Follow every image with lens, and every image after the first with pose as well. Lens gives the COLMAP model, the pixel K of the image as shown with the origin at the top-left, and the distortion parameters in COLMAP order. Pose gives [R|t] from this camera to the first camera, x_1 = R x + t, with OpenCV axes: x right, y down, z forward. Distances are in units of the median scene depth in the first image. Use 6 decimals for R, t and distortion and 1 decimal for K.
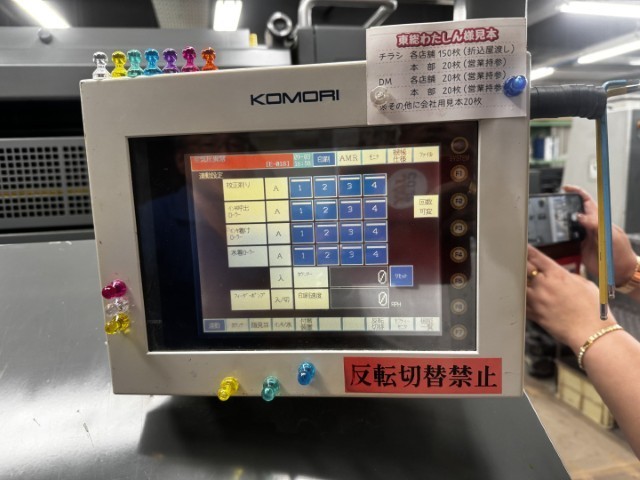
lens RADIAL K [[452.5, 0, 321.5], [0, 452.5, 243.2], [0, 0, 1]] dist [0.043245, -0.056959]
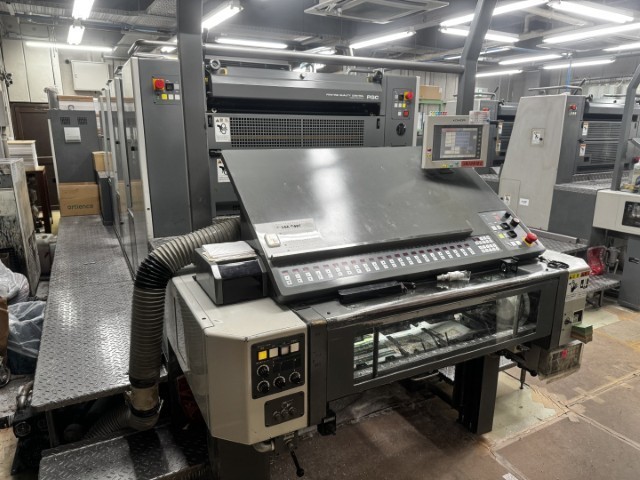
lens RADIAL K [[474.4, 0, 325.7], [0, 474.4, 239.9], [0, 0, 1]] dist [0.047259, 0.000141]
pose [[0.953742, -0.027629, 0.299353, -3.924921], [0.011737, 0.998431, 0.054757, 0.995483], [-0.300396, -0.048710, 0.952570, -5.013469]]
